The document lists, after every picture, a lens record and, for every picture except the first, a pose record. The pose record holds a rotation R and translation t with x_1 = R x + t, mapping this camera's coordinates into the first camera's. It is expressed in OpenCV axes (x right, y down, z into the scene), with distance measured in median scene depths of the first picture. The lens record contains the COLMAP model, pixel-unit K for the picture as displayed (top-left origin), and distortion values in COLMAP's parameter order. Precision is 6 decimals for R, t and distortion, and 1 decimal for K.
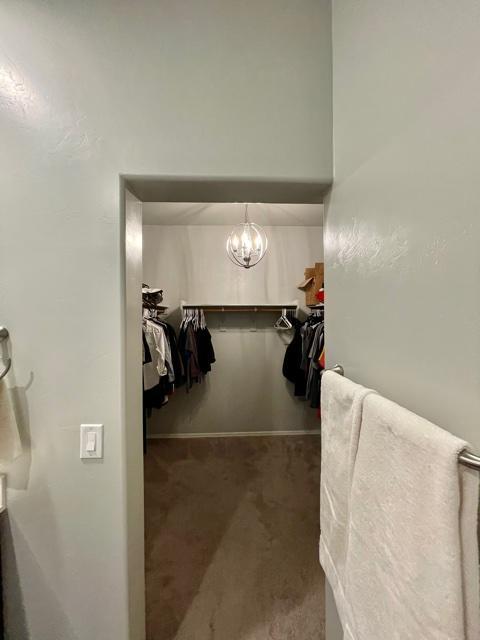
lens RADIAL K [[257.6, 0, 240.6], [0, 257.6, 317.5], [0, 0, 1]] dist [0.004406, 0.000185]
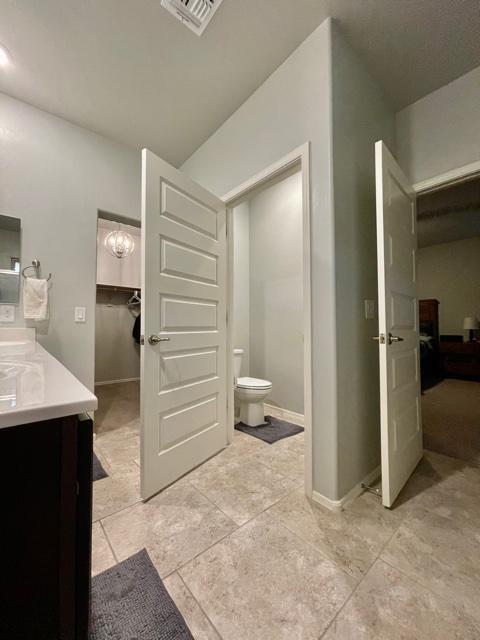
lens RADIAL K [[257.6, 0, 240.4], [0, 257.6, 318.4], [0, 0, 1]] dist [0.004406, 0.000185]
pose [[0.784665, 0.028256, 0.619276, -0.286146], [-0.002064, 0.999074, -0.042970, 0.196560], [-0.619917, 0.032439, 0.783997, -0.567987]]
